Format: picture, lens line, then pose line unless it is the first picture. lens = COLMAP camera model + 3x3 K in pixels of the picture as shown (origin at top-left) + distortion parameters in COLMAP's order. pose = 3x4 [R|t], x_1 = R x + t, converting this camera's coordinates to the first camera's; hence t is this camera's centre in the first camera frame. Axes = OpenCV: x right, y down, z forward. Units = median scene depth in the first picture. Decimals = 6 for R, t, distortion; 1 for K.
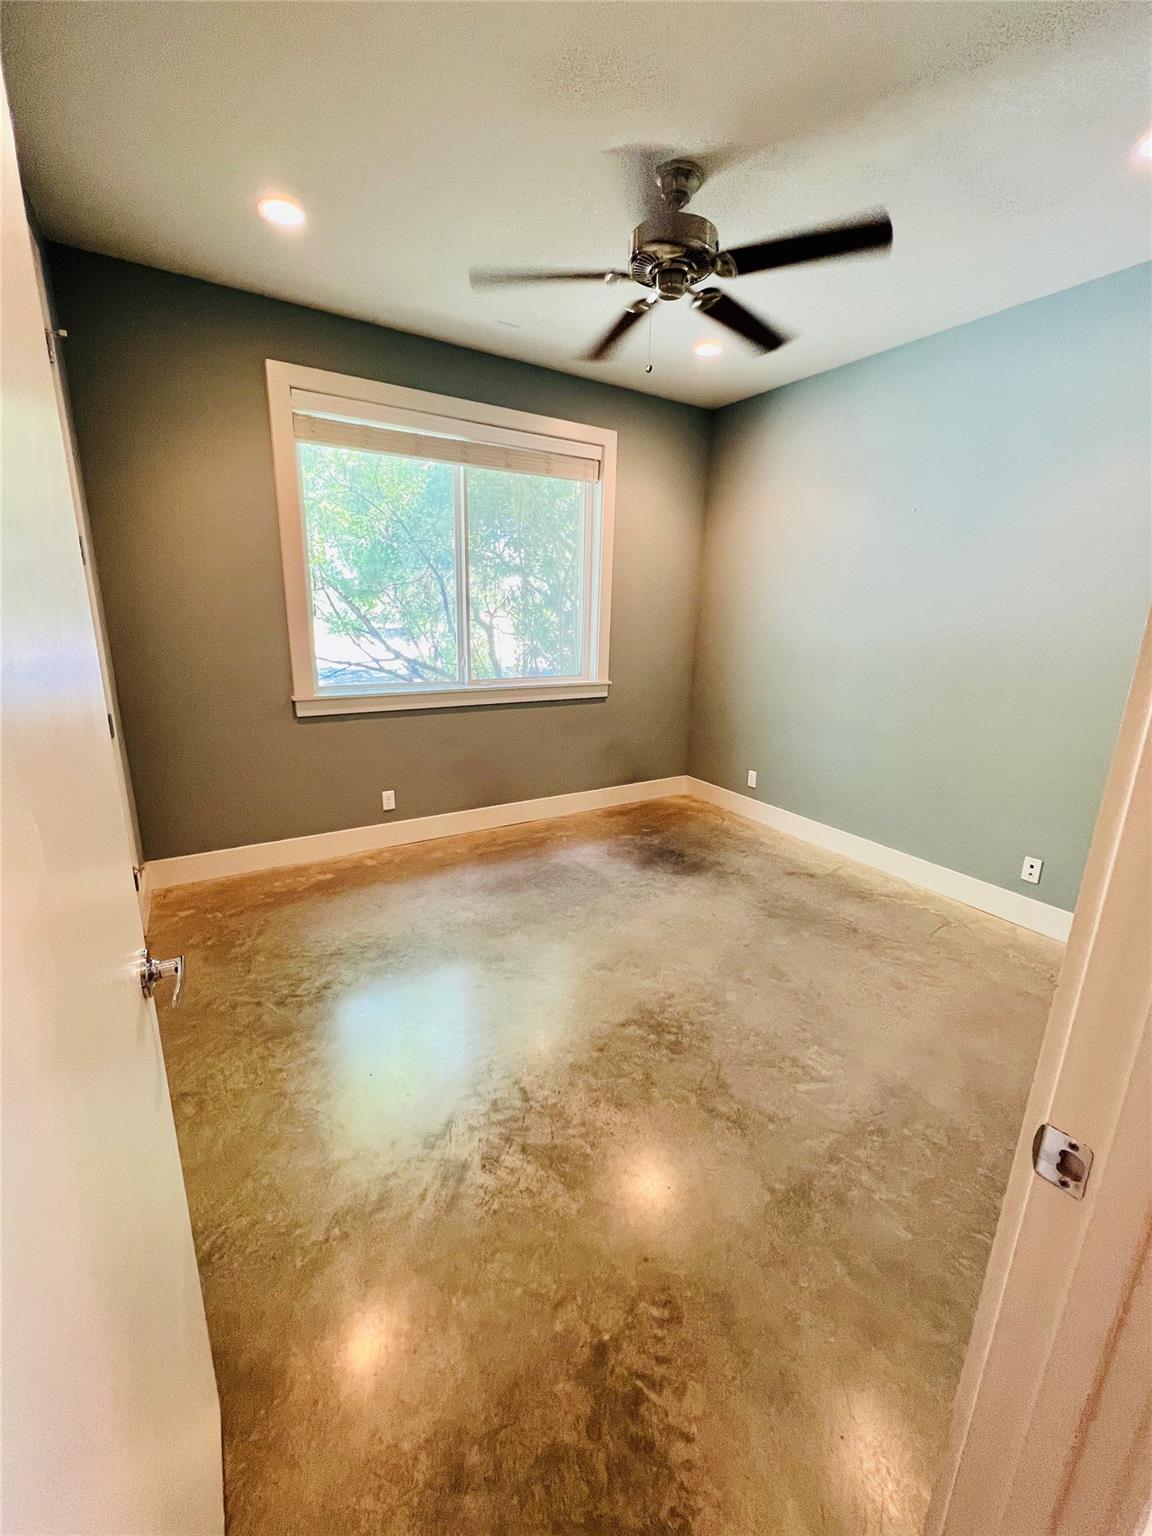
lens RADIAL K [[615.8, 0, 579.1], [0, 615.8, 764.2], [0, 0, 1]] dist [-0.002257, 0.001173]
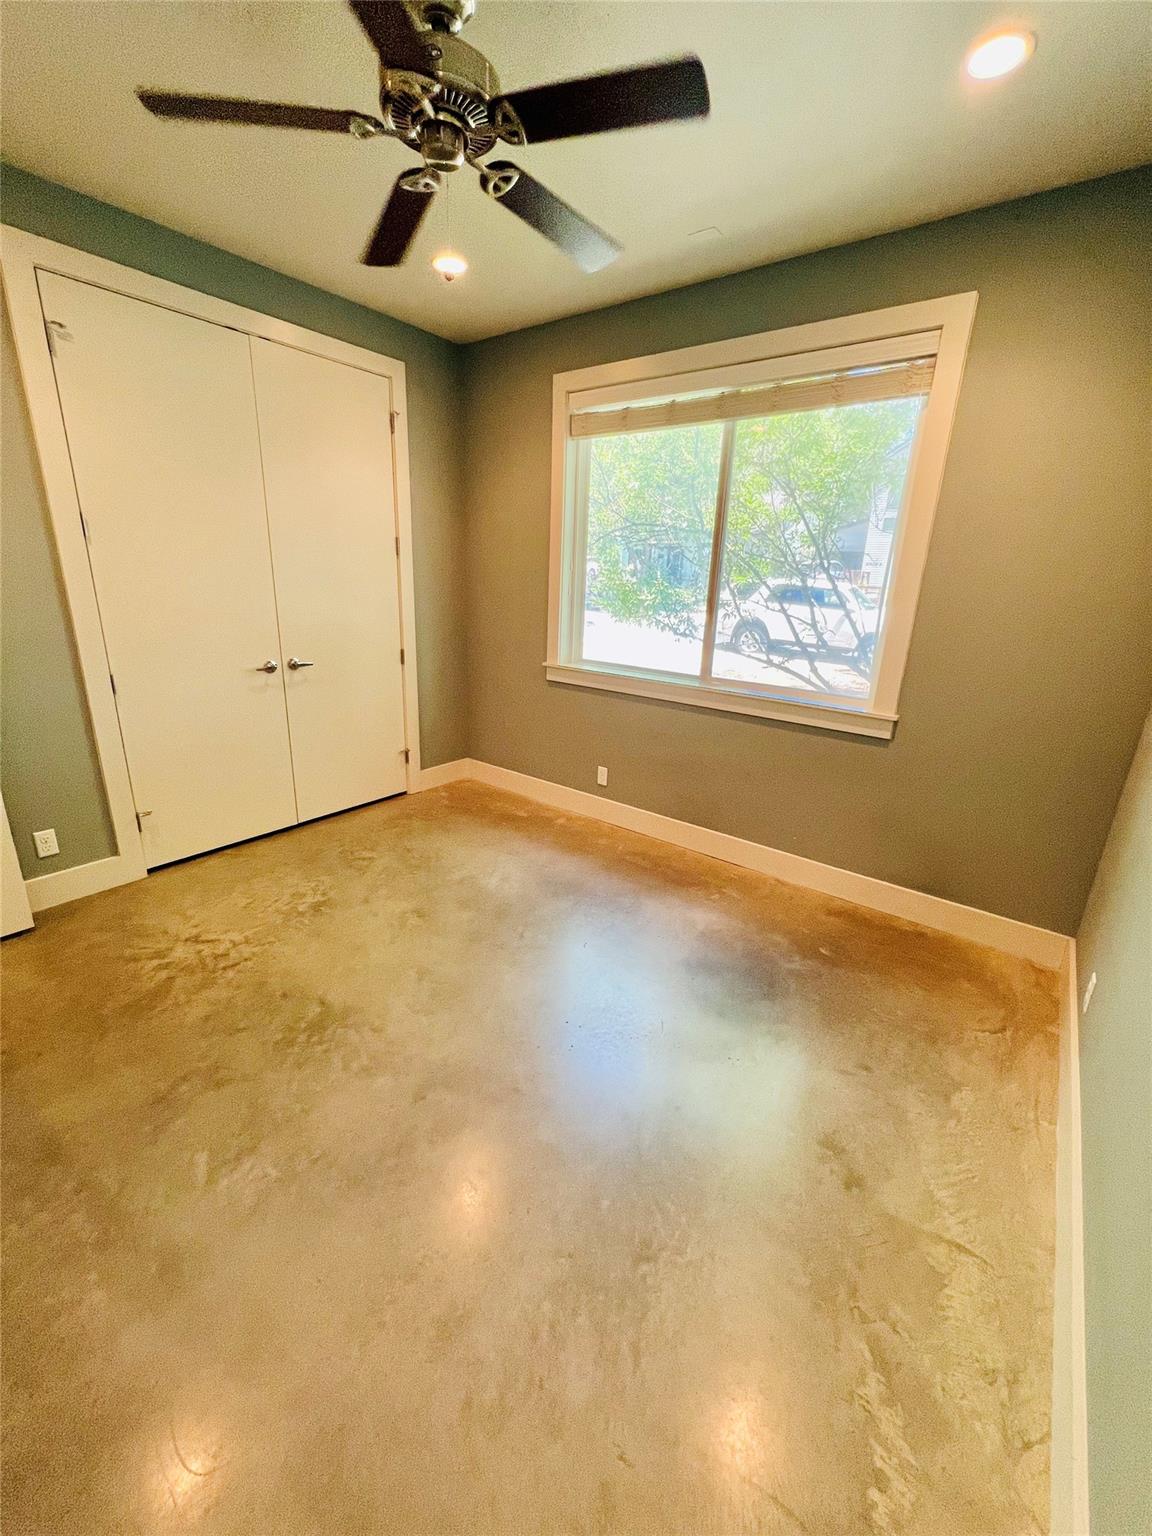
lens RADIAL K [[615.8, 0, 579.7], [0, 615.8, 764.4], [0, 0, 1]] dist [-0.002257, 0.001173]
pose [[0.347823, 0.269303, -0.898051, 0.666801], [-0.263848, 0.947263, 0.181870, -0.152925], [0.899669, 0.173690, 0.400535, 0.604467]]
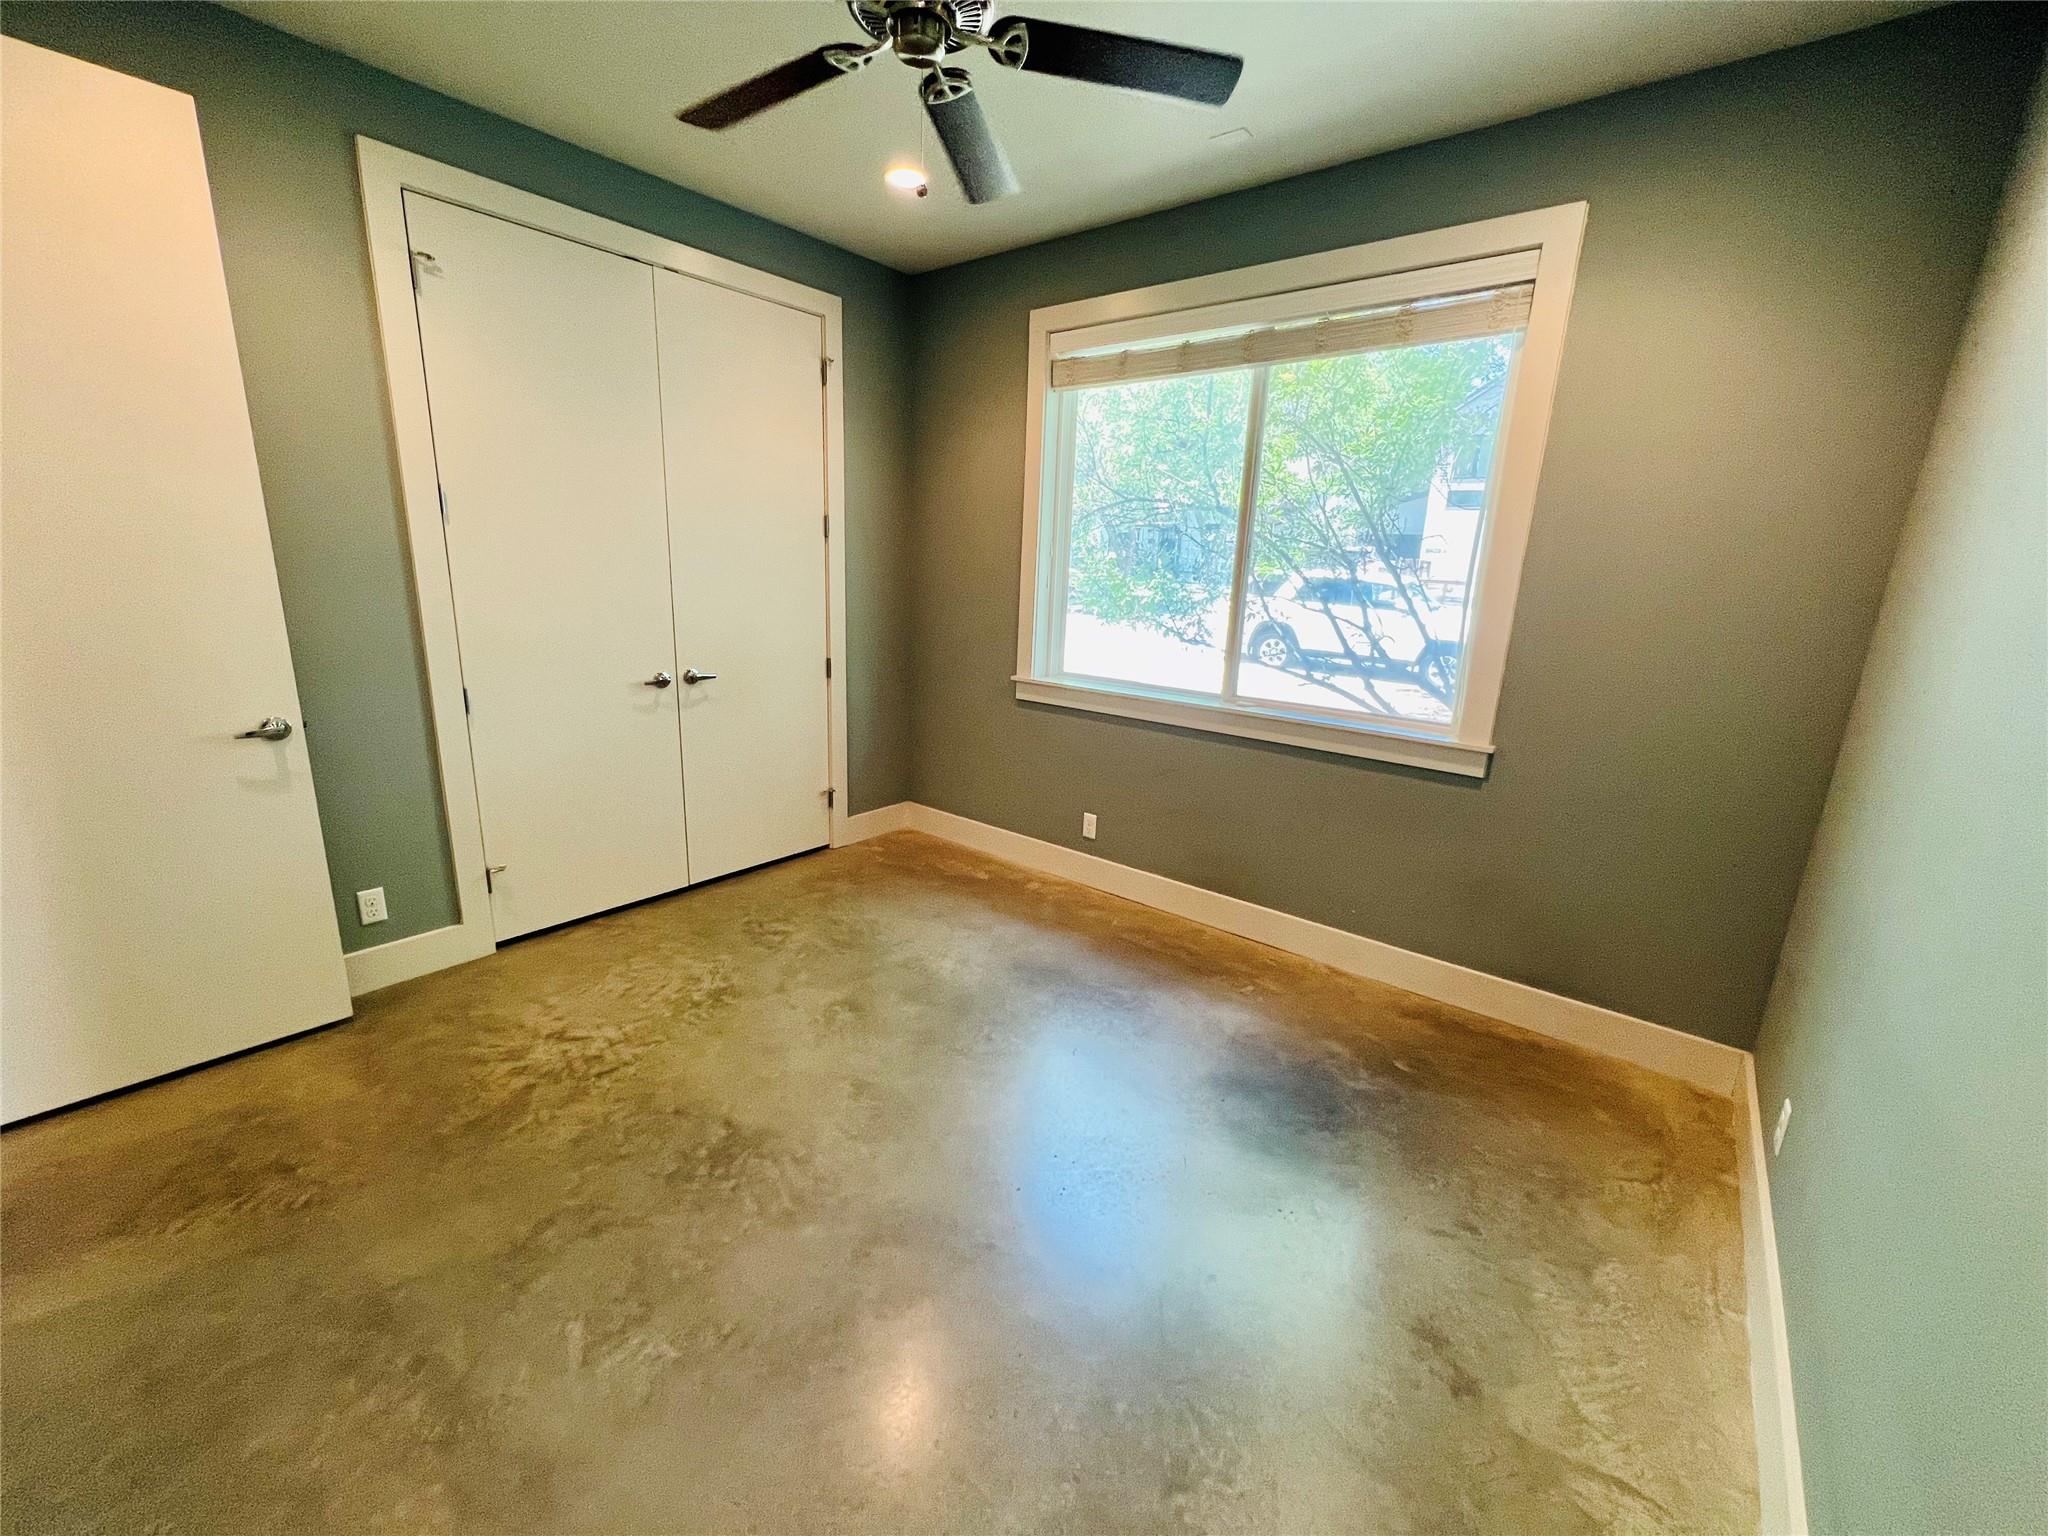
lens RADIAL K [[821.0, 0, 1017.2], [0, 821.0, 767.0], [0, 0, 1]] dist [-0.002257, 0.001173]
pose [[0.320181, 0.218390, -0.921841, 0.666304], [-0.266082, 0.954628, 0.133739, -0.140903], [0.909222, 0.202464, 0.363763, 0.578473]]
